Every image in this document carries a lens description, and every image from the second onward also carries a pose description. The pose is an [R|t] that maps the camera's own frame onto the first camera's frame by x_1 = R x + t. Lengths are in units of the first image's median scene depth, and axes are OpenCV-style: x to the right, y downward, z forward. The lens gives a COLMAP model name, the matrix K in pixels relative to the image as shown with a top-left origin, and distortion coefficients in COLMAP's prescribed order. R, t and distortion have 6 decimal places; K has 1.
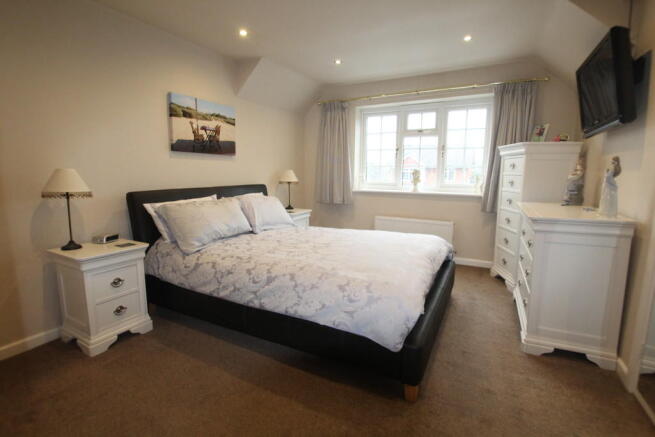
lens RADIAL K [[305.9, 0, 328.1], [0, 305.9, 216.7], [0, 0, 1]] dist [-0.028327, -0.000051]
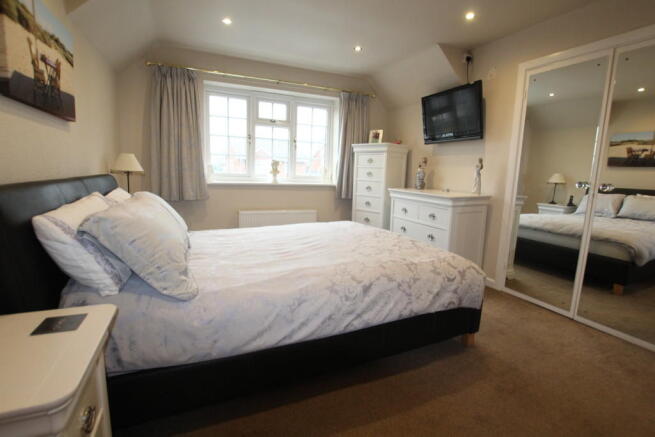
lens RADIAL K [[305.9, 0, 330.0], [0, 305.9, 217.2], [0, 0, 1]] dist [-0.028327, -0.000051]
pose [[0.611734, -0.101870, 0.784477, -0.441510], [0.083655, 0.994444, 0.063901, -0.022984], [-0.786628, 0.026535, 0.616857, 0.288346]]
